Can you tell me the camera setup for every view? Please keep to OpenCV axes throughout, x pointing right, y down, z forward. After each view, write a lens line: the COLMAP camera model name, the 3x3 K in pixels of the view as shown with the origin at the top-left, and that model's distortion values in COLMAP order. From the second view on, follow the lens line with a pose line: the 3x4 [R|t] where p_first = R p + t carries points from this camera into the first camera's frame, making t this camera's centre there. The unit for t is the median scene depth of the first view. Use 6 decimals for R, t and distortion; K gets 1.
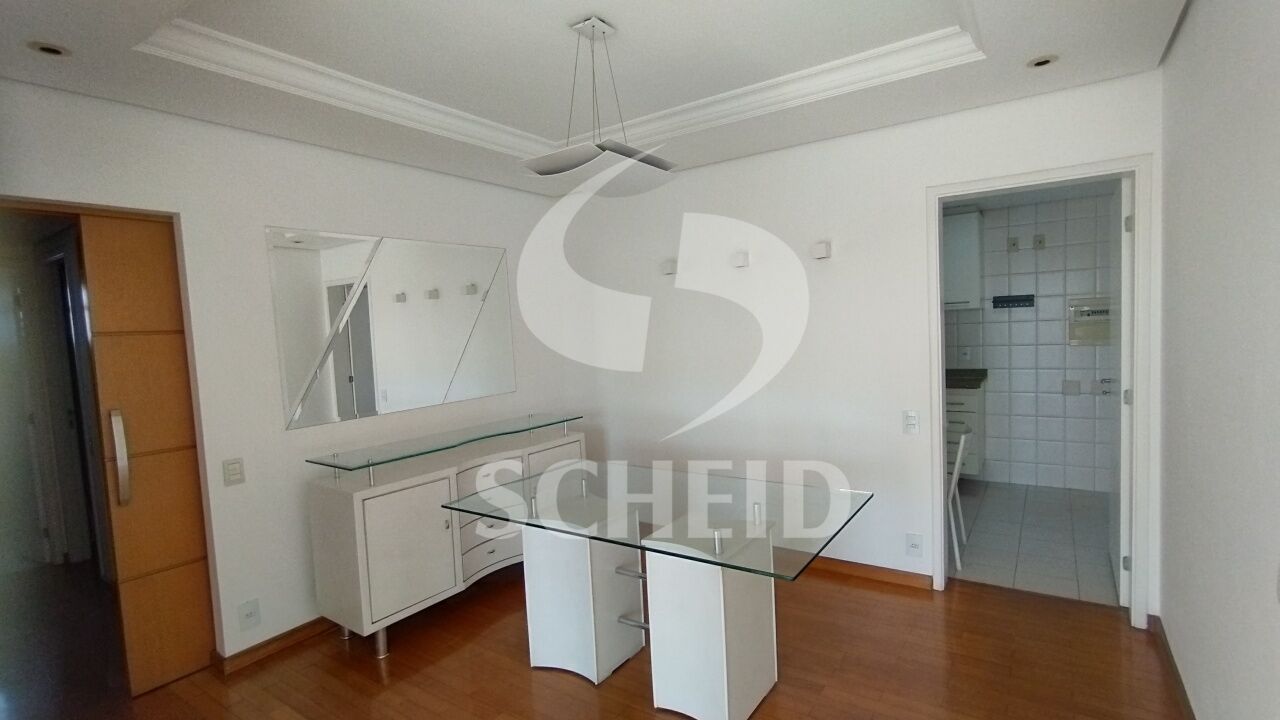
lens RADIAL K [[591.3, 0, 638.0], [0, 591.3, 359.9], [0, 0, 1]] dist [0.002695, 0.000113]
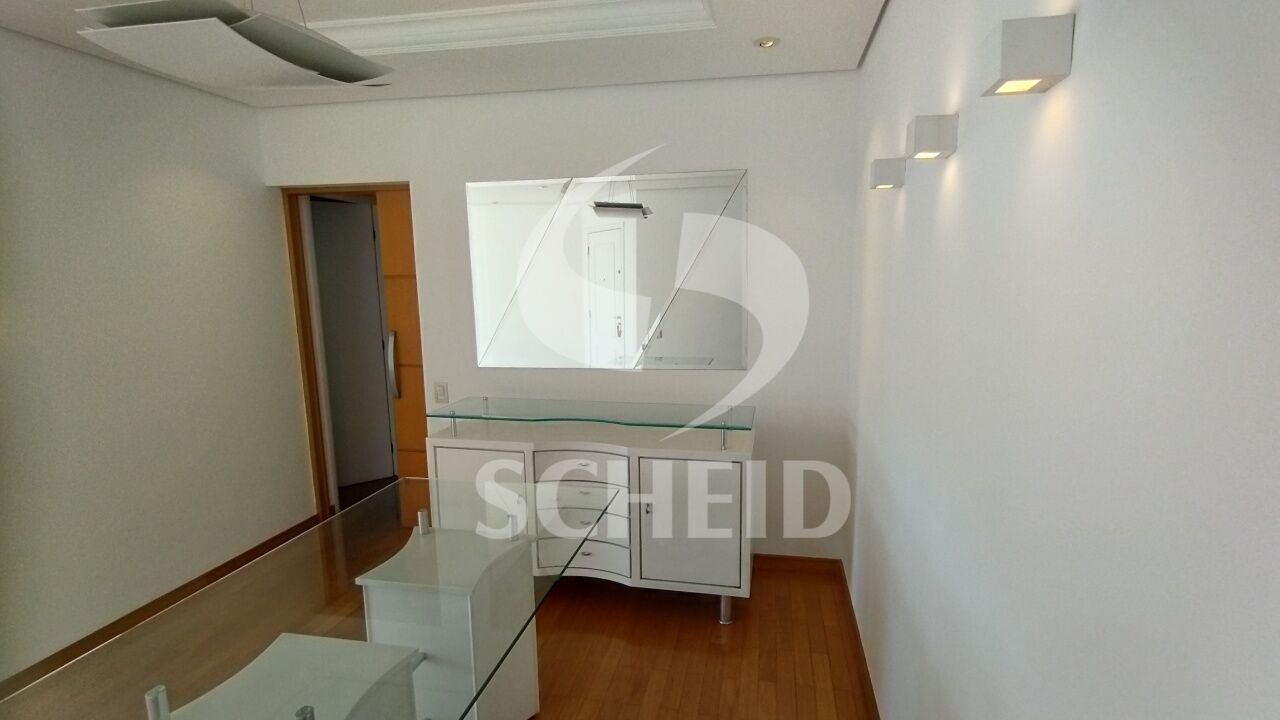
lens RADIAL K [[591.3, 0, 643.1], [0, 591.3, 362.9], [0, 0, 1]] dist [0.002695, 0.000113]
pose [[0.399696, 0.158664, -0.902811, 0.552161], [-0.075647, 0.987256, 0.140014, -0.071761], [0.913521, 0.012332, 0.406605, 0.843350]]
